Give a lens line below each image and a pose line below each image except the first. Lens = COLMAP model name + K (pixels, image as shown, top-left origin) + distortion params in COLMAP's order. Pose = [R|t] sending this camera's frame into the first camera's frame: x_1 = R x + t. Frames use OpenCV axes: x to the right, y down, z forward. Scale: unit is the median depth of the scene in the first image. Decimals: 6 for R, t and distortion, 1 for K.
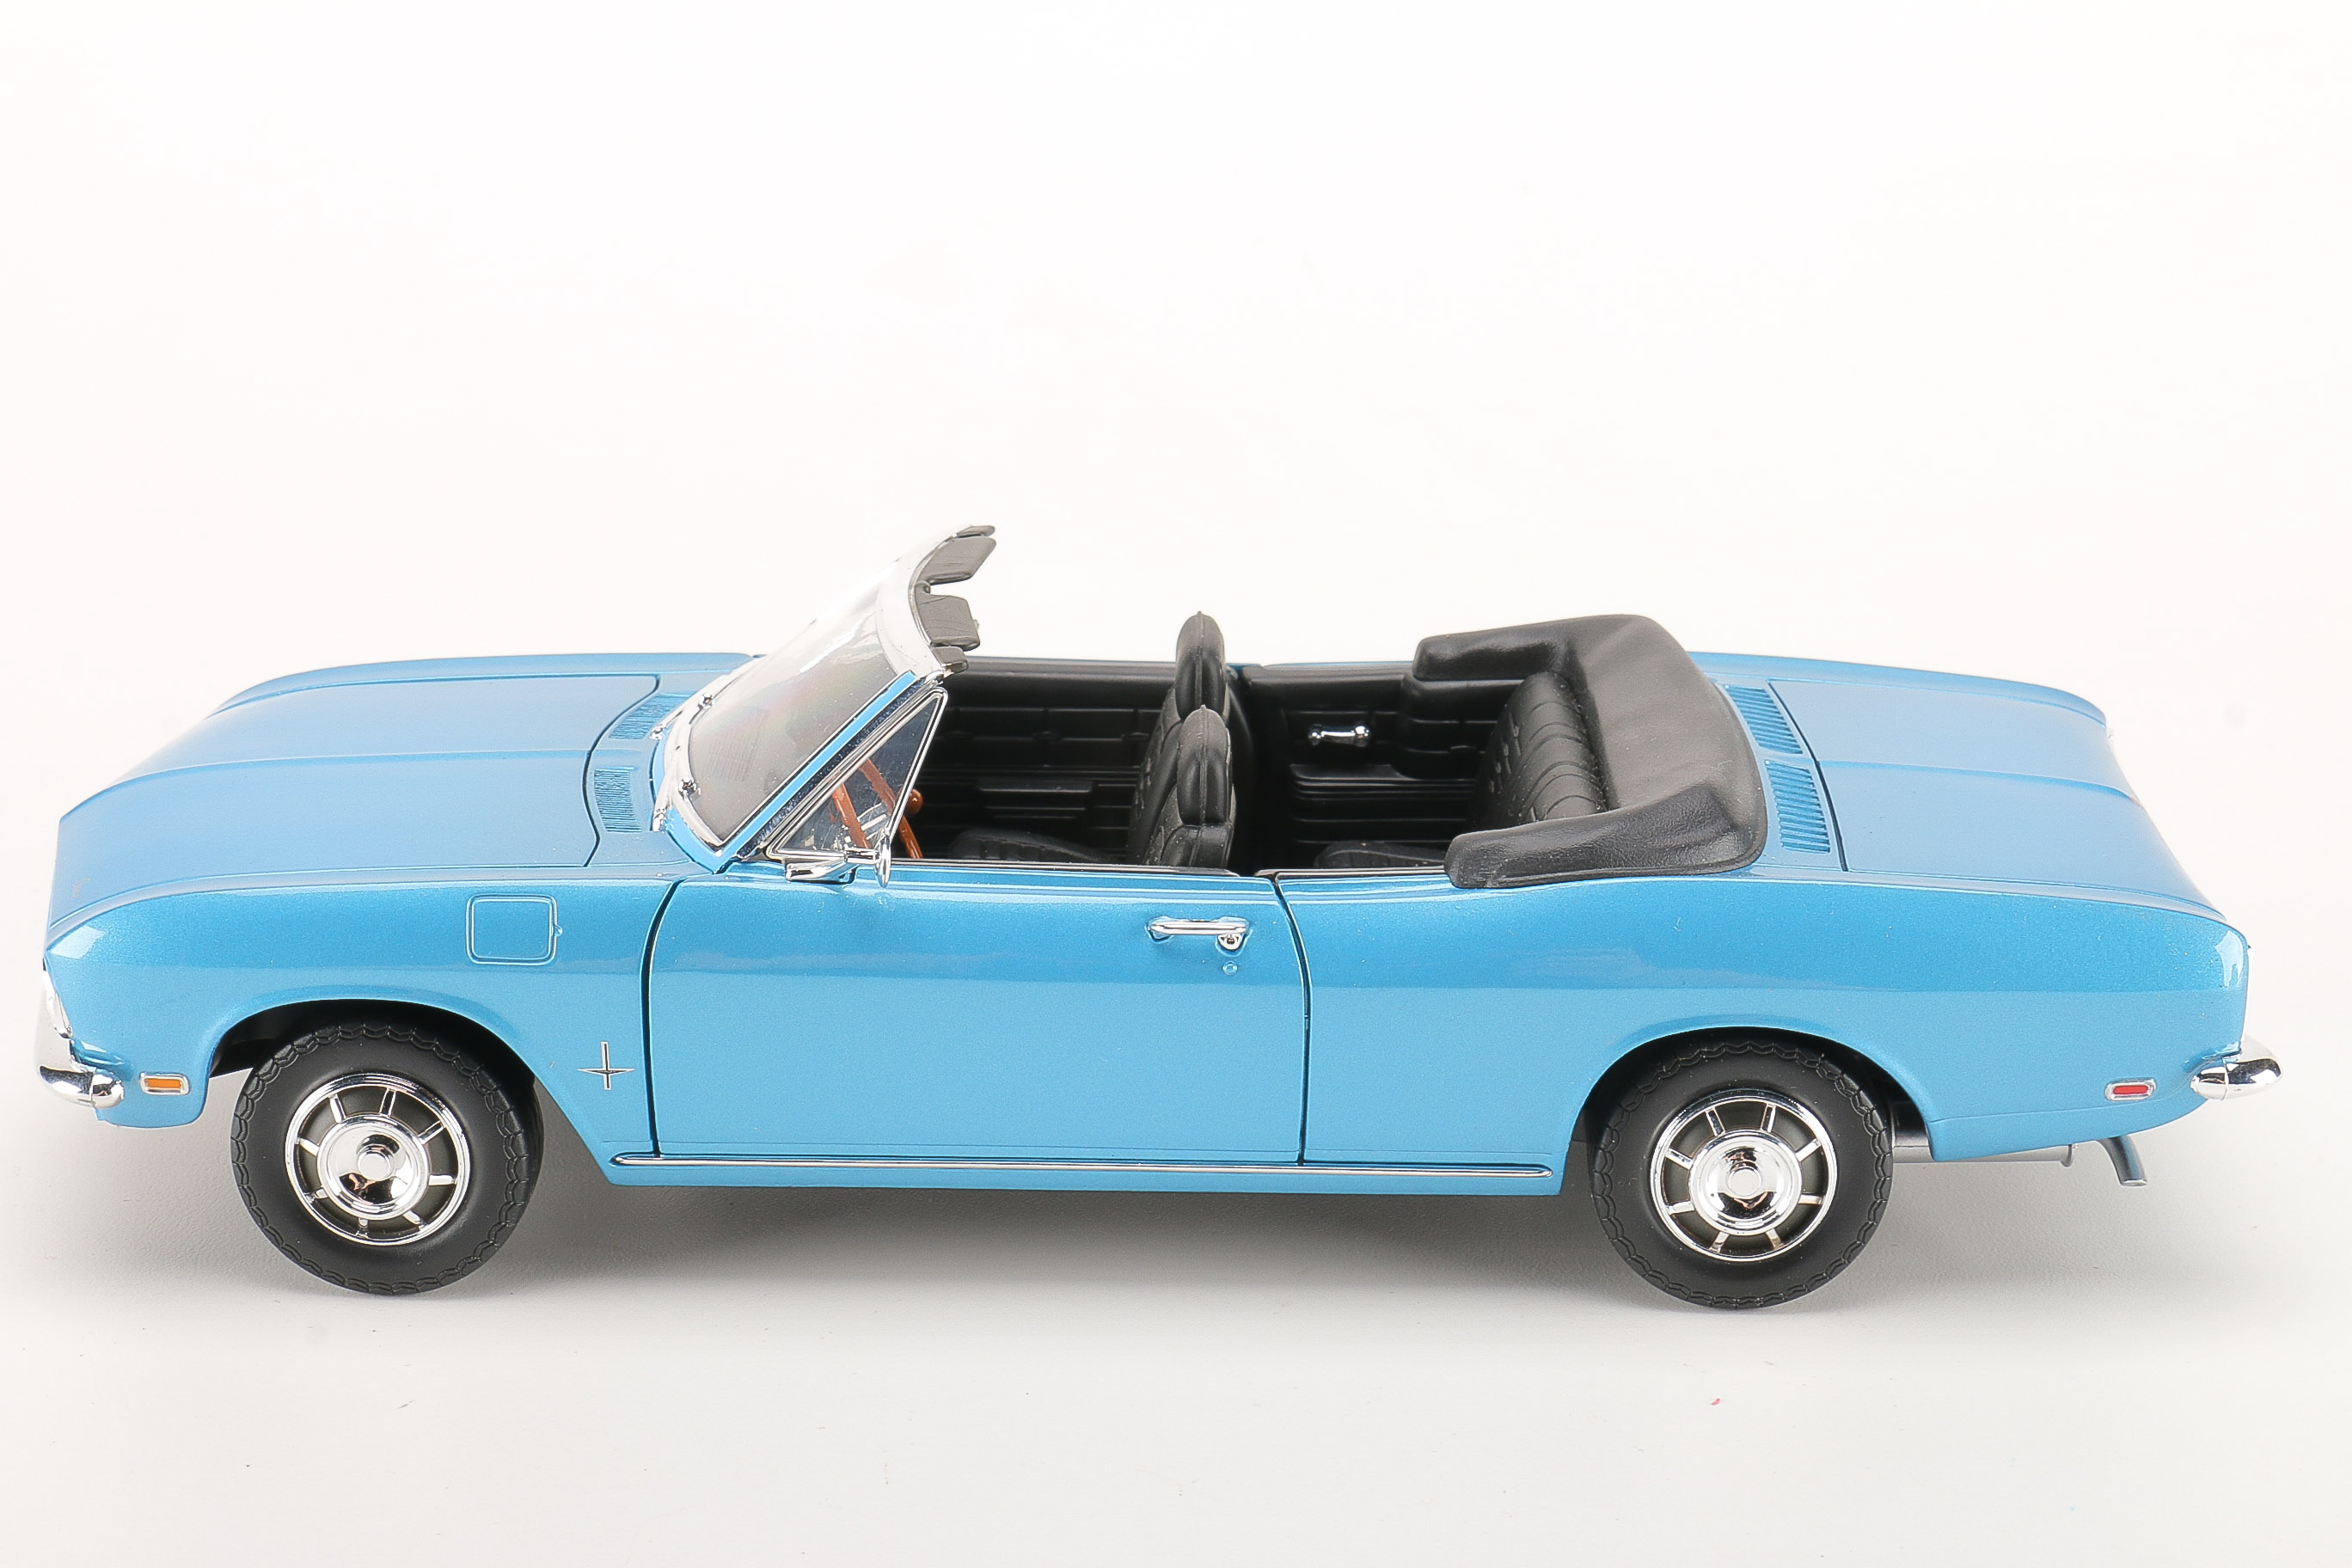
lens RADIAL K [[4231.5, 0, 1170.5], [0, 4231.5, 837.8], [0, 0, 1]] dist [0.111648, 0.000000]
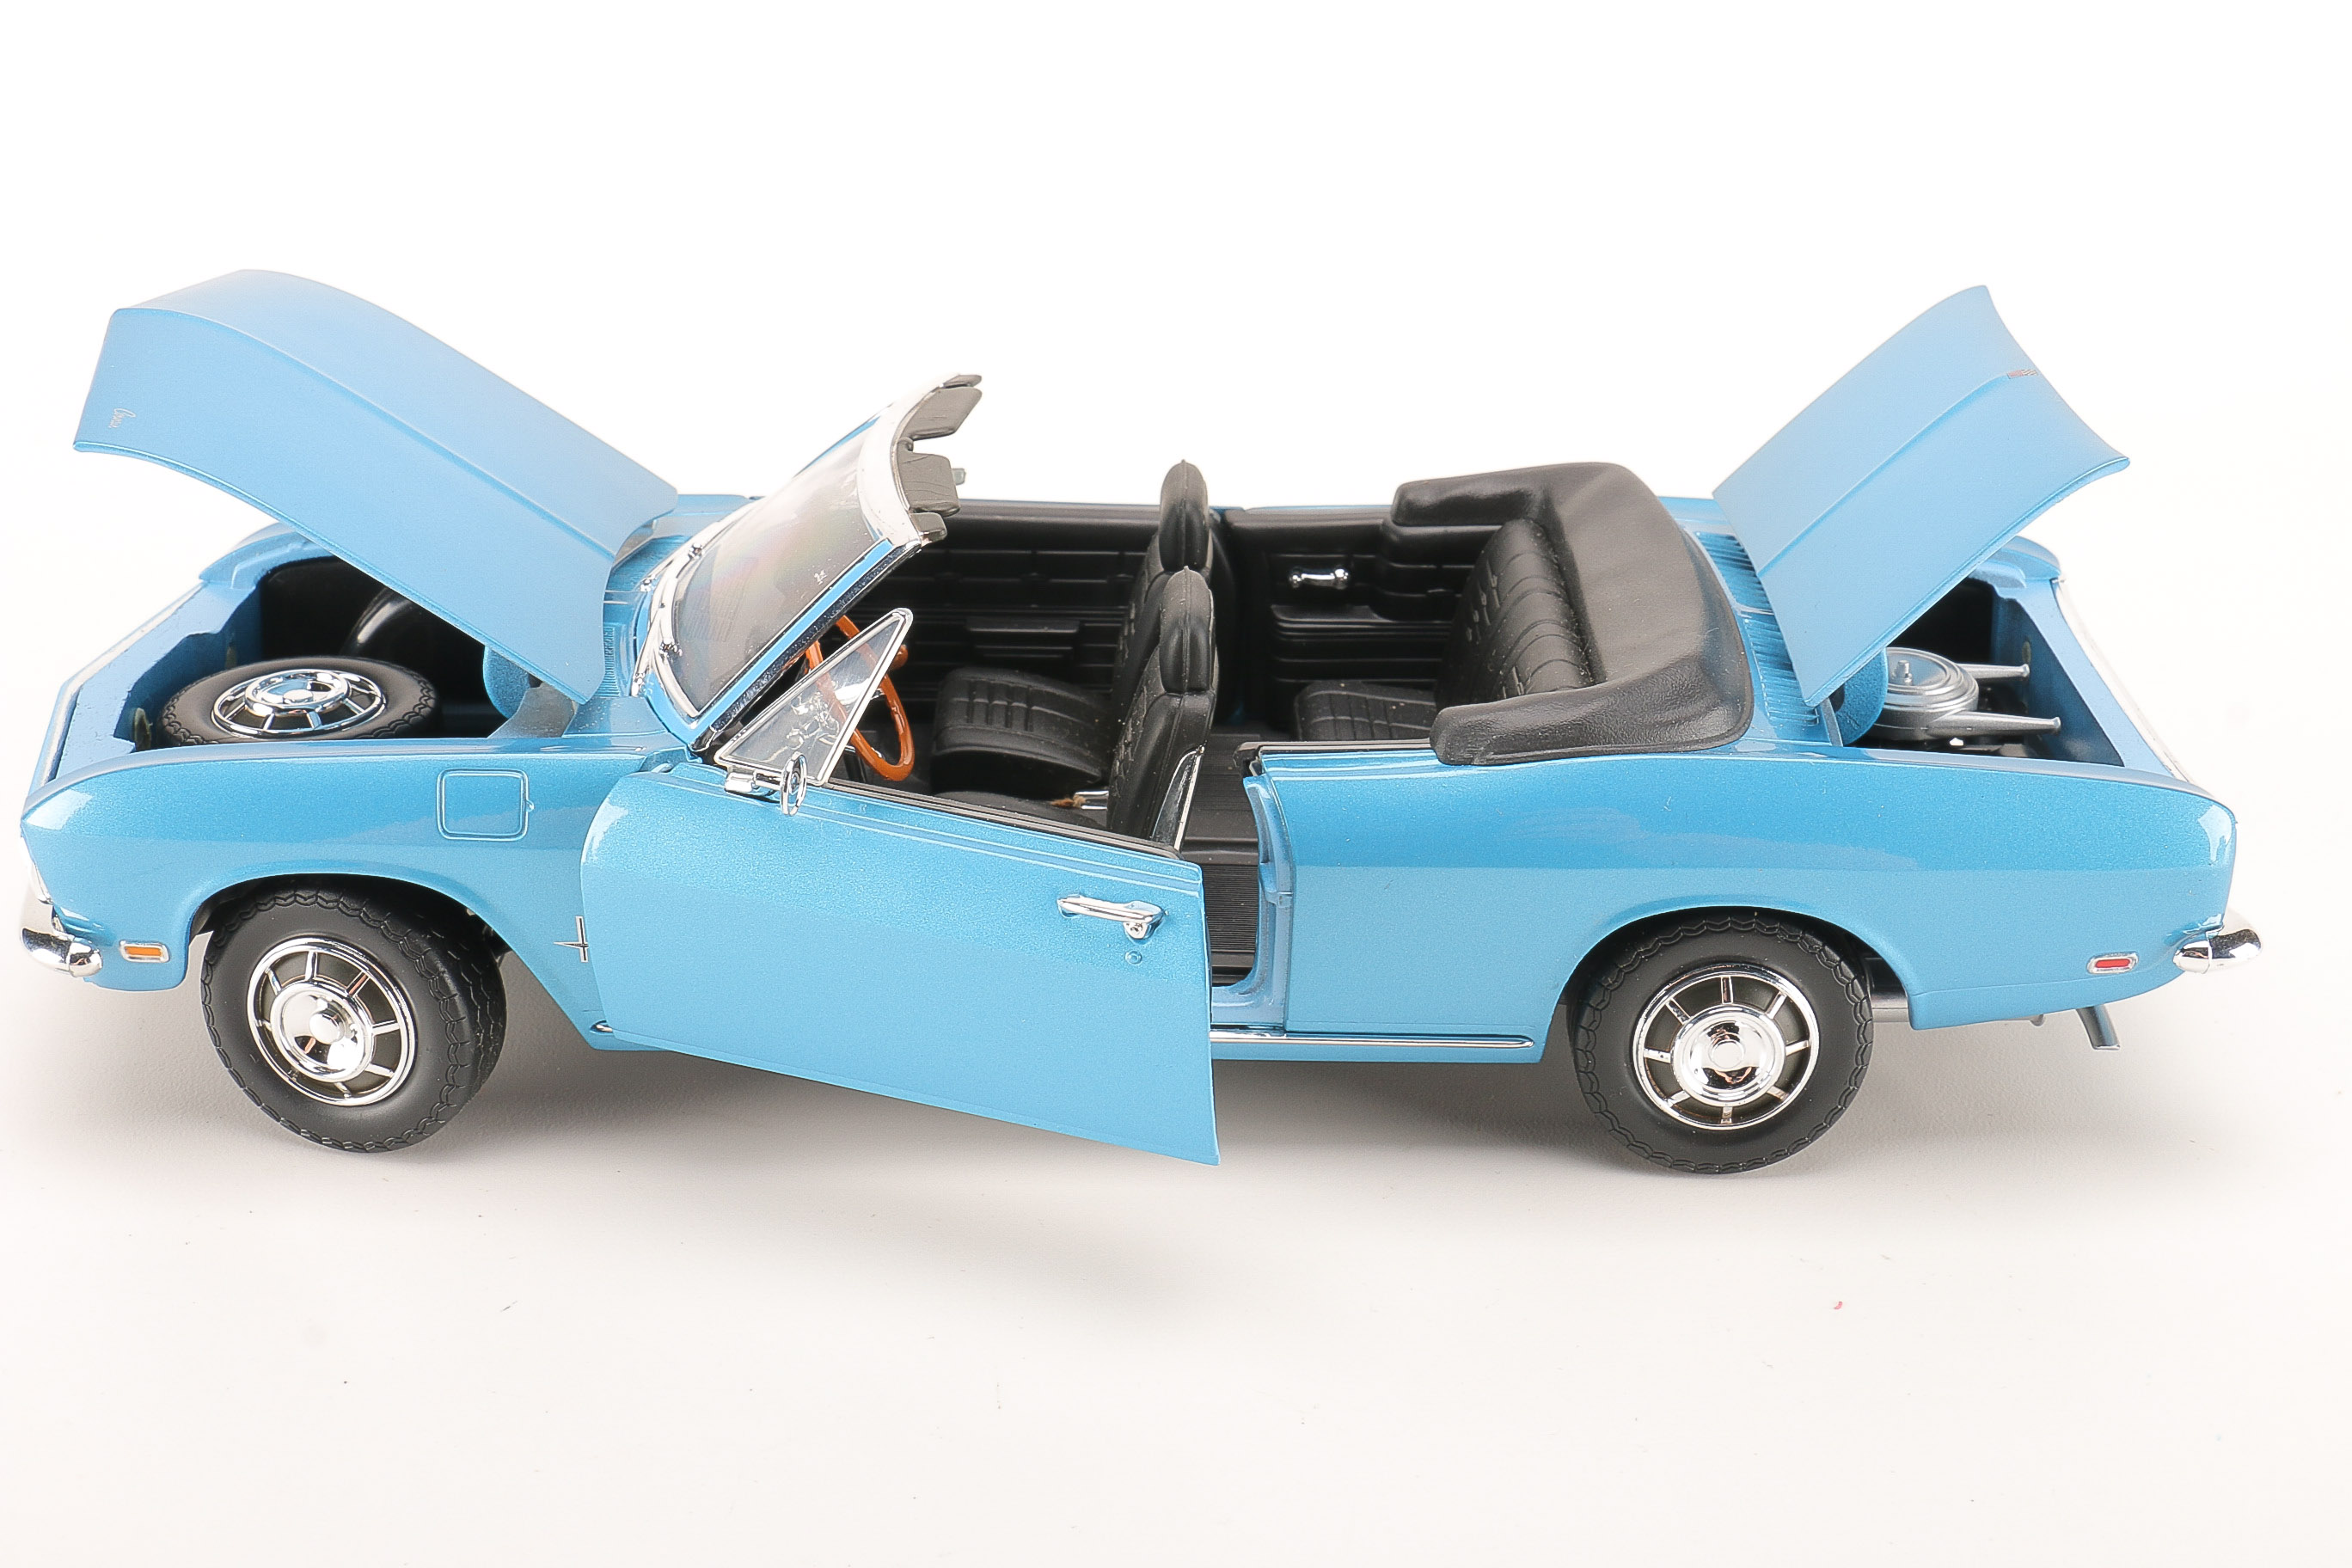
lens RADIAL K [[3318.2, 0, 1180.6], [0, 3318.2, 786.0], [0, 0, 1]] dist [0.039470, 0.000000]
pose [[0.999979, 0.001661, 0.006342, 0.001443], [-0.002154, 0.996900, 0.078644, -0.042048], [-0.006192, -0.078656, 0.996883, 0.219620]]
